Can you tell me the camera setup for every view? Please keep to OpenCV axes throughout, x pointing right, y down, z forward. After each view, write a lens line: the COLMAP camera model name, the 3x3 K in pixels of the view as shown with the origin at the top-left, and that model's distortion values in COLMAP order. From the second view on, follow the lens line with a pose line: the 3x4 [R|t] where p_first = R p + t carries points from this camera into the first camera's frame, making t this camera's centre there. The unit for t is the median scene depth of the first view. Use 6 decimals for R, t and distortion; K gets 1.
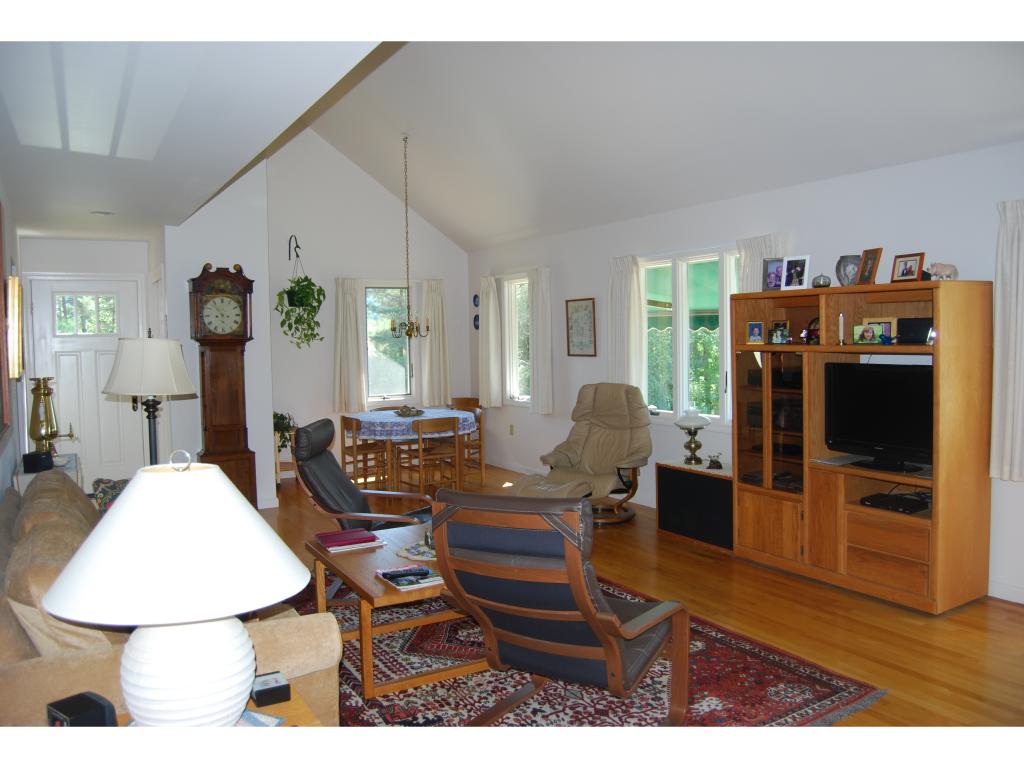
lens RADIAL K [[813.2, 0, 512.0], [0, 813.2, 384.0], [0, 0, 1]] dist [-0.070331, 0.005751]
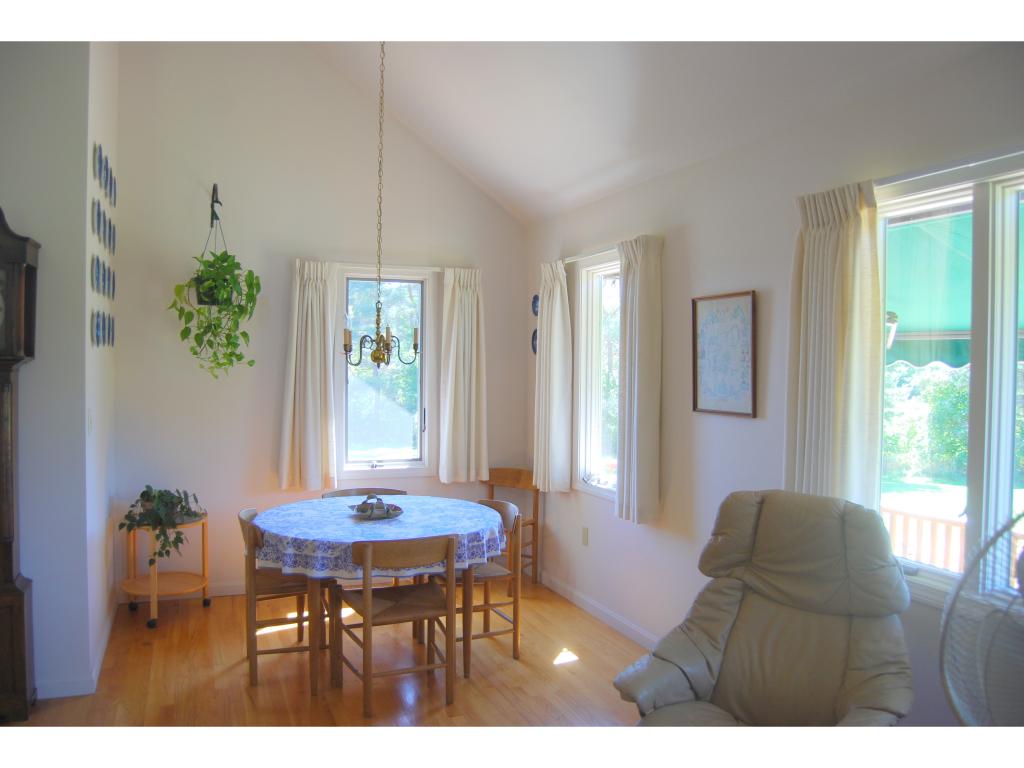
lens RADIAL K [[813.2, 0, 512.0], [0, 813.2, 384.0], [0, 0, 1]] dist [-0.070331, 0.005751]
pose [[0.988411, 0.032240, -0.148337, 0.031105], [-0.037286, 0.998812, -0.031362, -0.030222], [0.147150, 0.036530, 0.988439, 0.473283]]
